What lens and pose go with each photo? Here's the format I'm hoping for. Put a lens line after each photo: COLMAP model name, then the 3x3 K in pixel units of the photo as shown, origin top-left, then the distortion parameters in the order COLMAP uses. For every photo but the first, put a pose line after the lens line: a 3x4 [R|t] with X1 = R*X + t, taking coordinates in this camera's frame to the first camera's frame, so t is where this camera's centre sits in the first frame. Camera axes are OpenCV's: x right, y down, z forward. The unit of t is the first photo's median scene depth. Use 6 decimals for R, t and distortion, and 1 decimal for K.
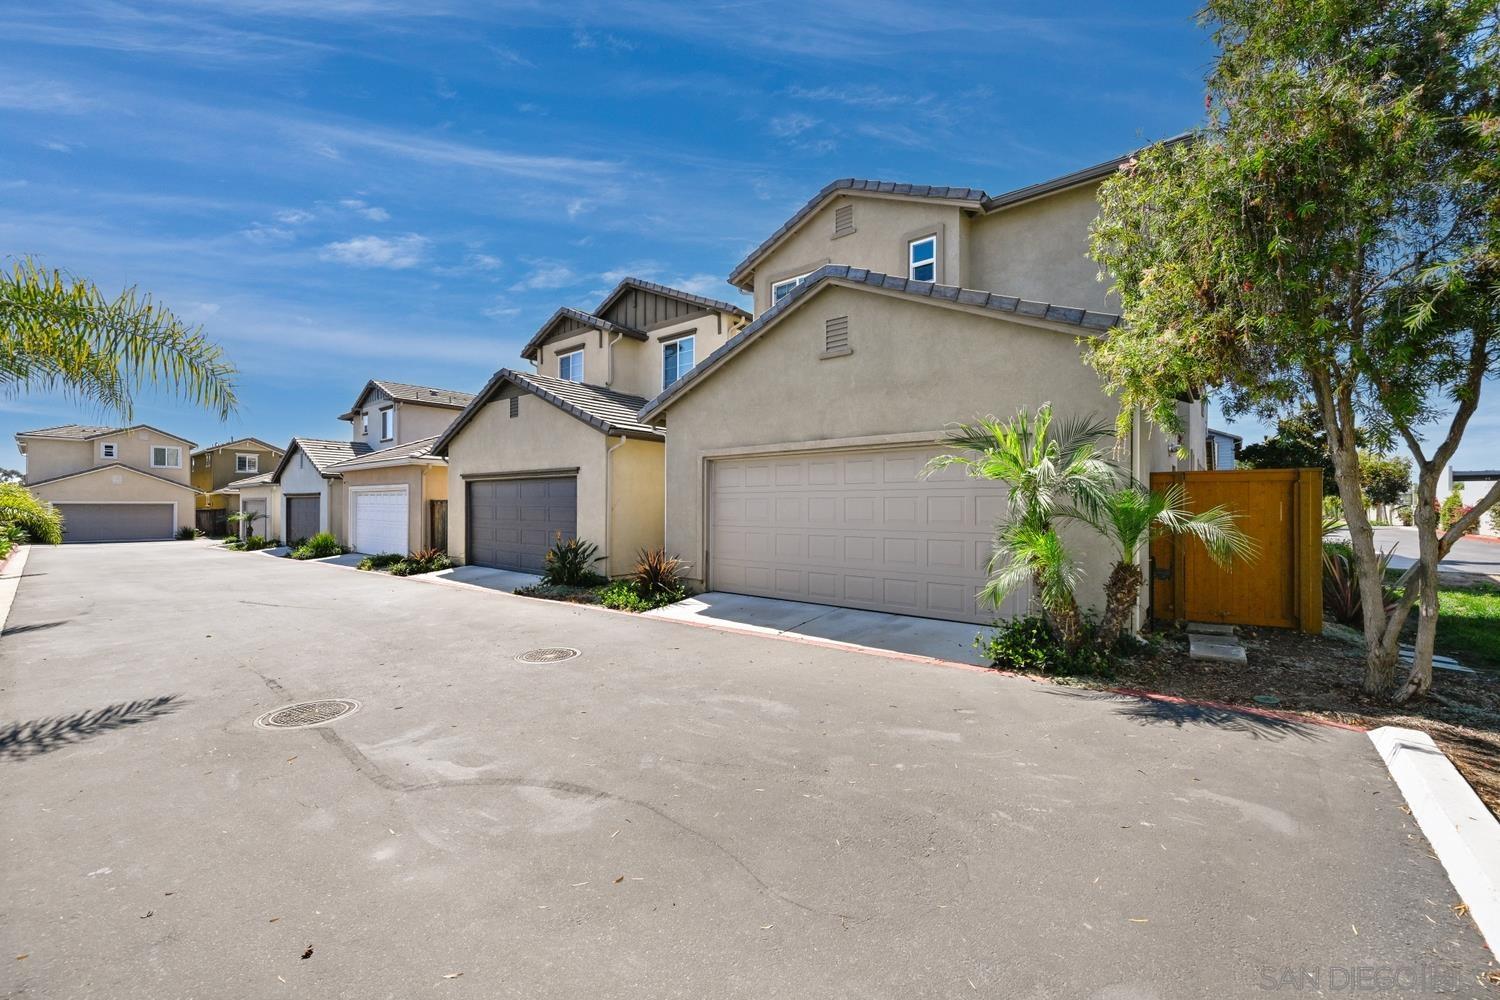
lens RADIAL K [[585.1, 0, 750.9], [0, 585.1, 501.8], [0, 0, 1]] dist [0.005845, -0.000730]
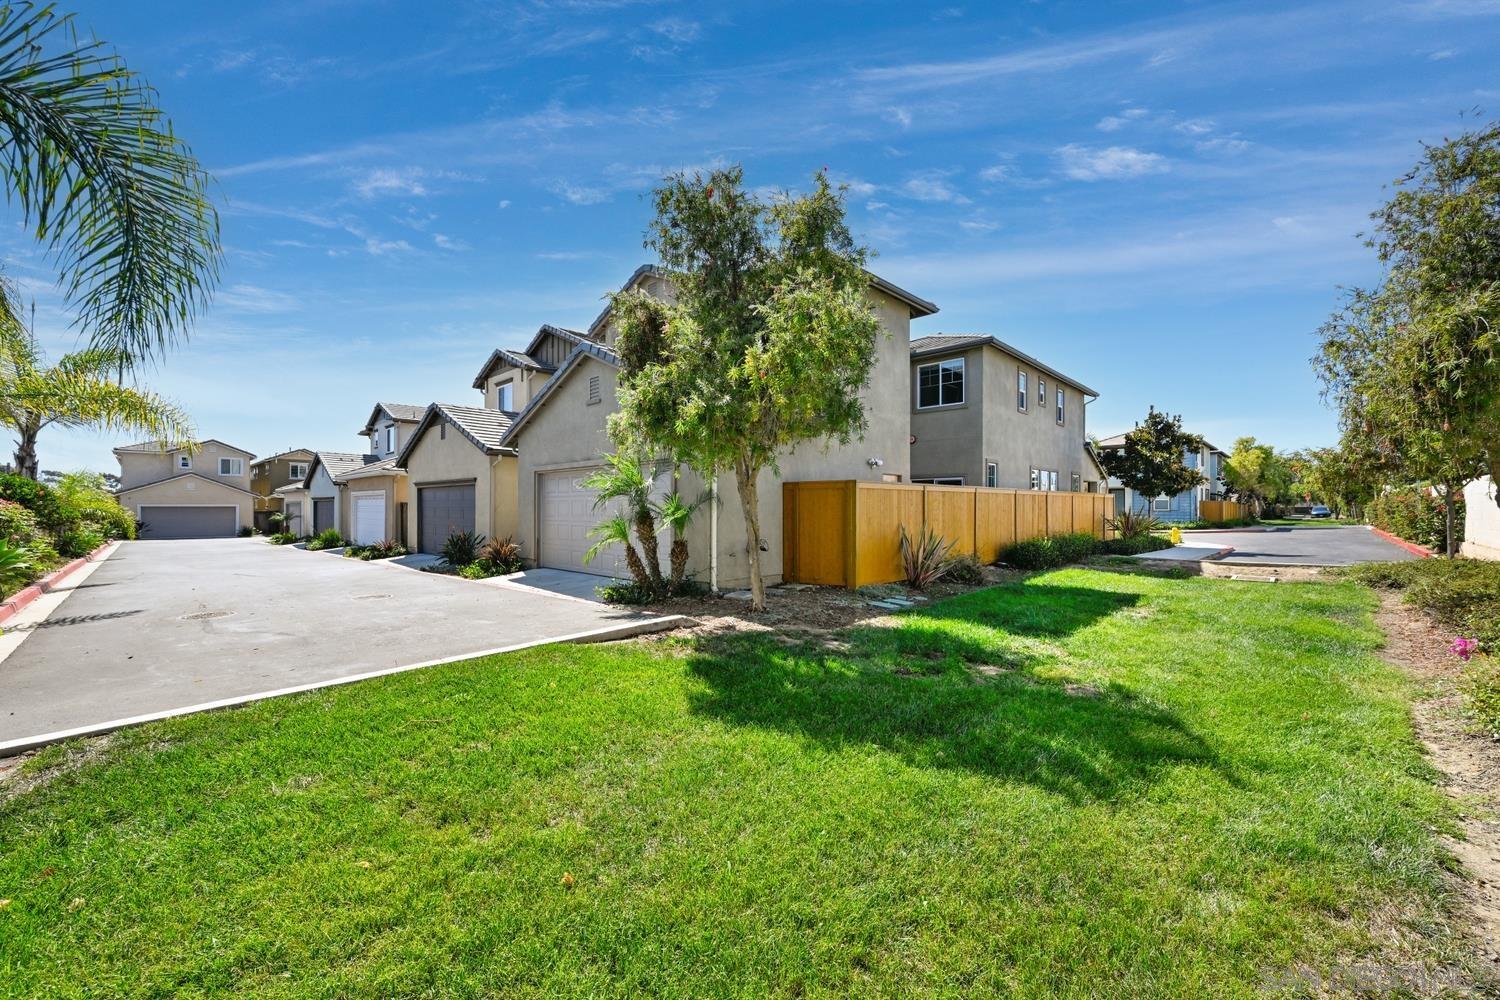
lens RADIAL K [[585.1, 0, 749.0], [0, 585.1, 500.2], [0, 0, 1]] dist [0.005845, -0.000730]
pose [[0.996747, -0.003780, -0.080507, 0.260536], [0.003374, 0.999981, -0.005172, 0.000778], [0.080525, 0.004884, 0.996741, -0.171476]]
